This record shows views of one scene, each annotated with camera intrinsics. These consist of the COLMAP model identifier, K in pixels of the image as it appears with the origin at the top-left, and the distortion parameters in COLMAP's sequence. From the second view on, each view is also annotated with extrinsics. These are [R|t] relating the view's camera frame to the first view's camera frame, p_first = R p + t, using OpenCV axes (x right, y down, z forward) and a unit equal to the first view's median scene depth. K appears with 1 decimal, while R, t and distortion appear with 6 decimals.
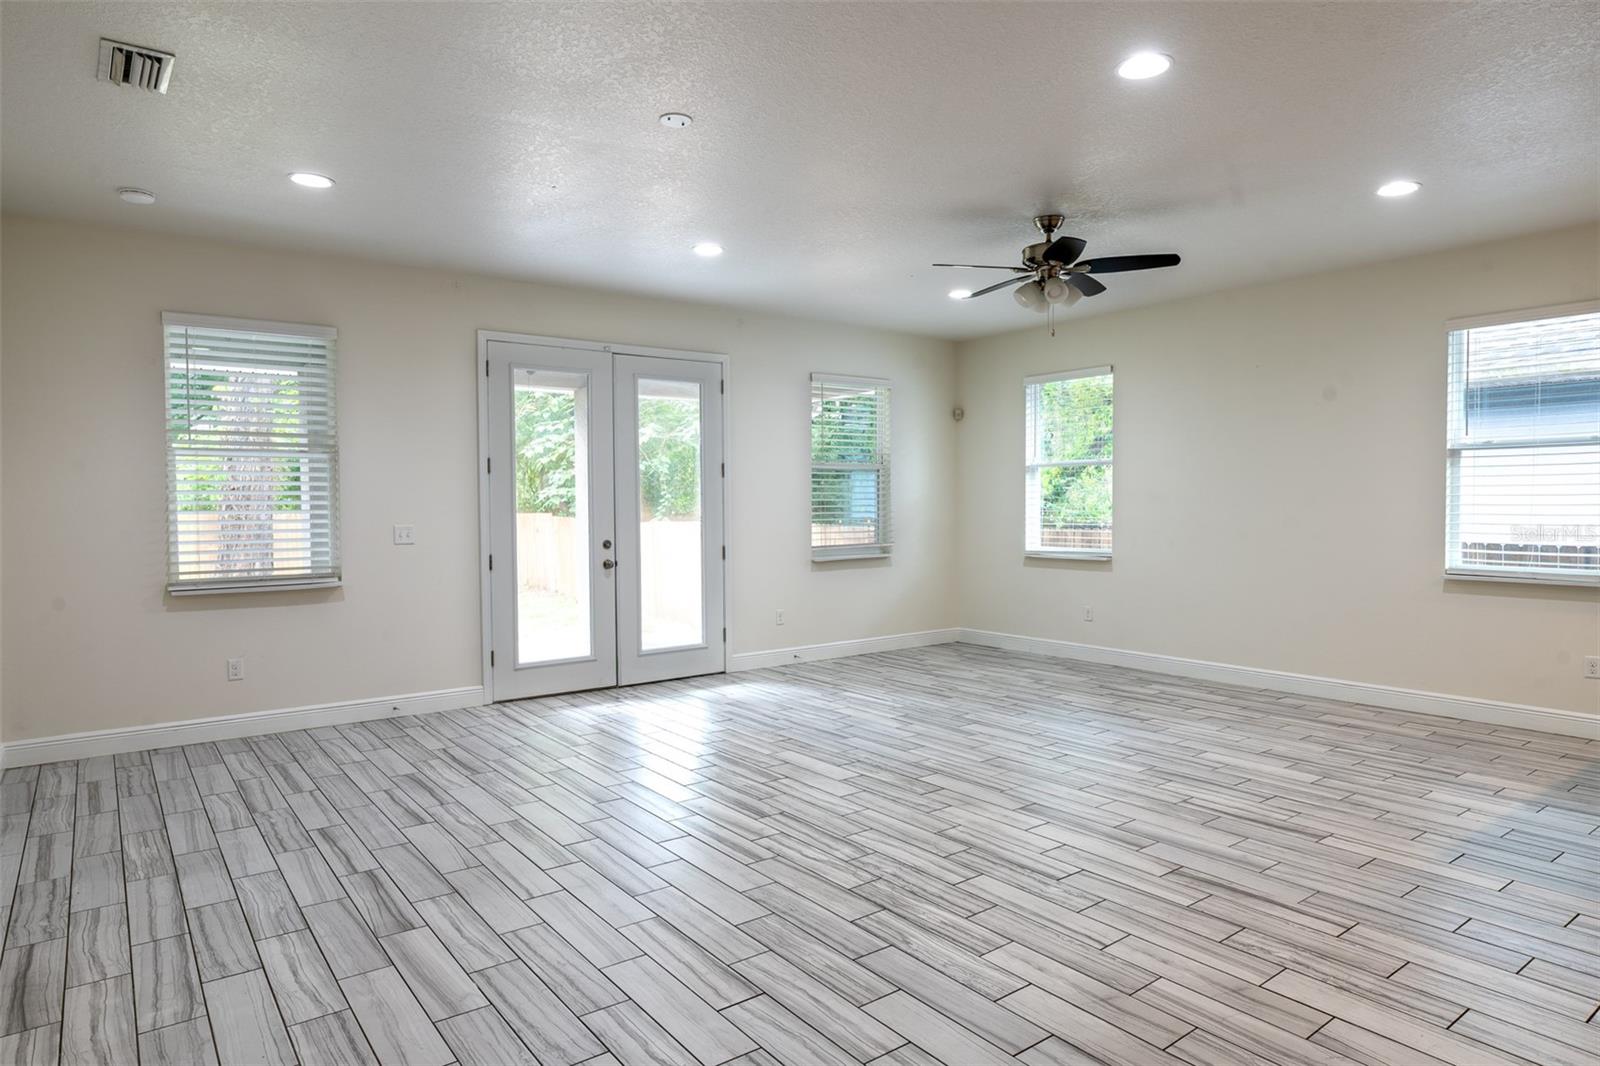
lens RADIAL K [[922.8, 0, 790.6], [0, 922.8, 534.9], [0, 0, 1]] dist [0.002450, -0.000745]
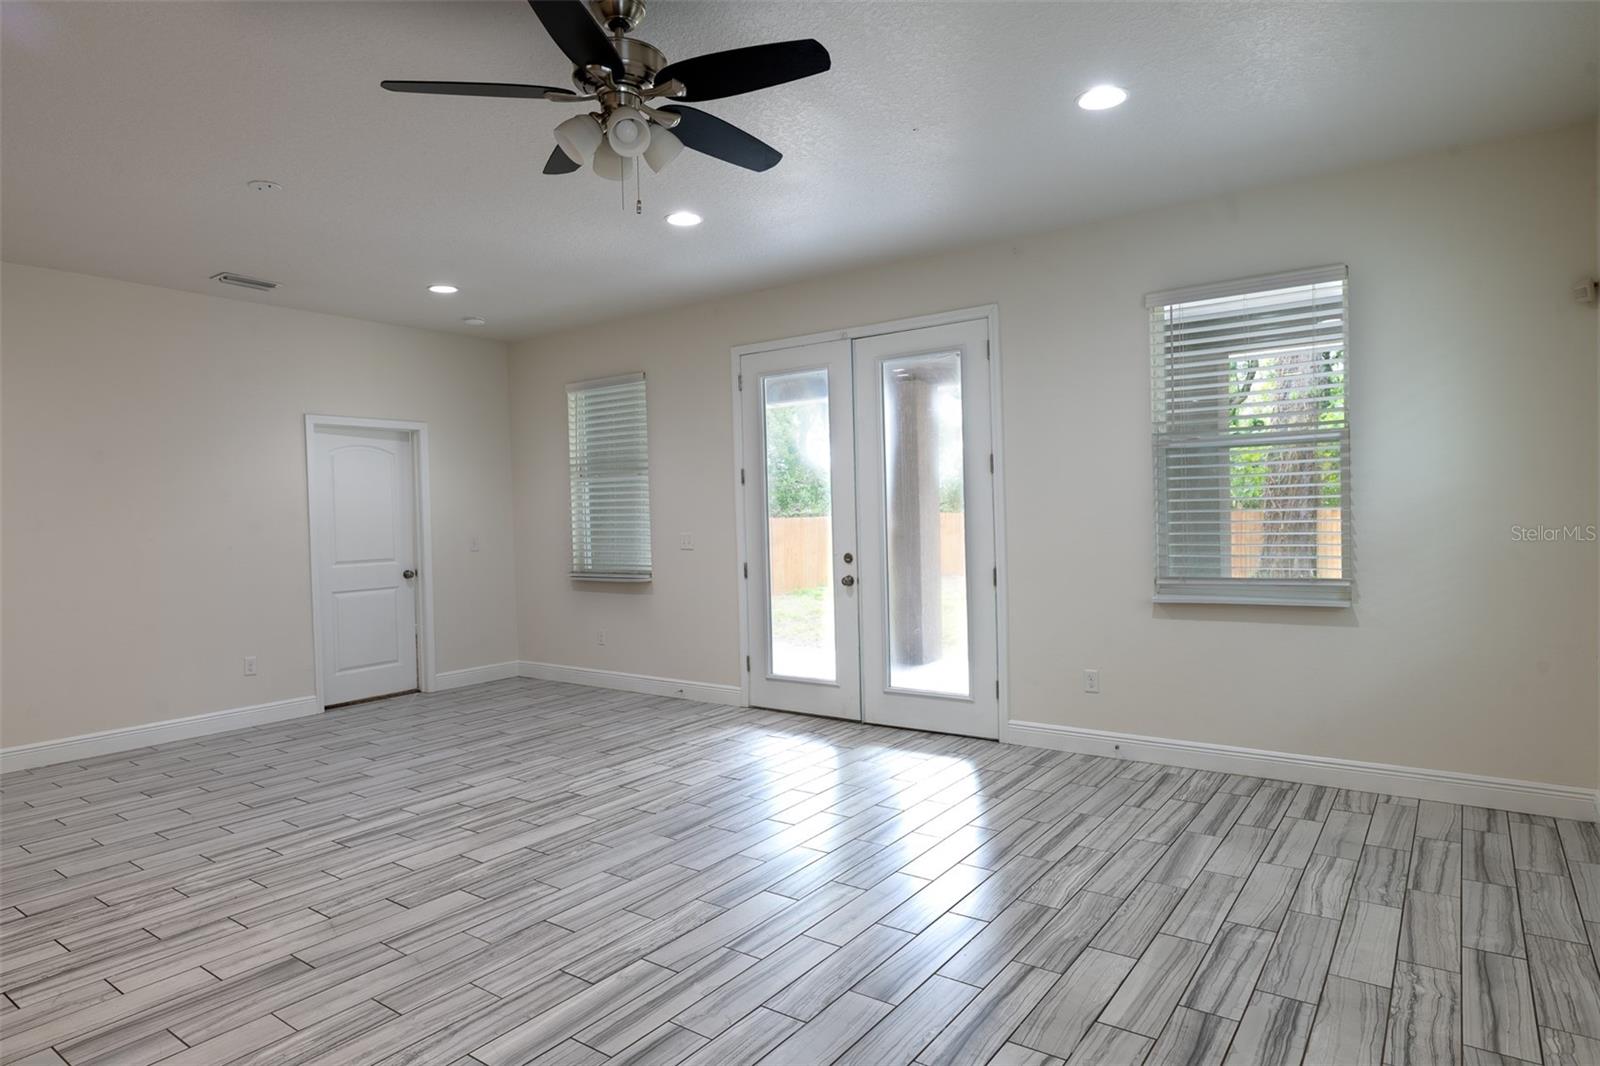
lens RADIAL K [[922.8, 0, 790.6], [0, 922.8, 534.9], [0, 0, 1]] dist [0.002450, -0.000745]
pose [[0.294382, 0.018993, -0.955499, 0.850009], [-0.015462, 0.999766, 0.015109, -0.032520], [0.955563, 0.010326, 0.294607, 0.958887]]
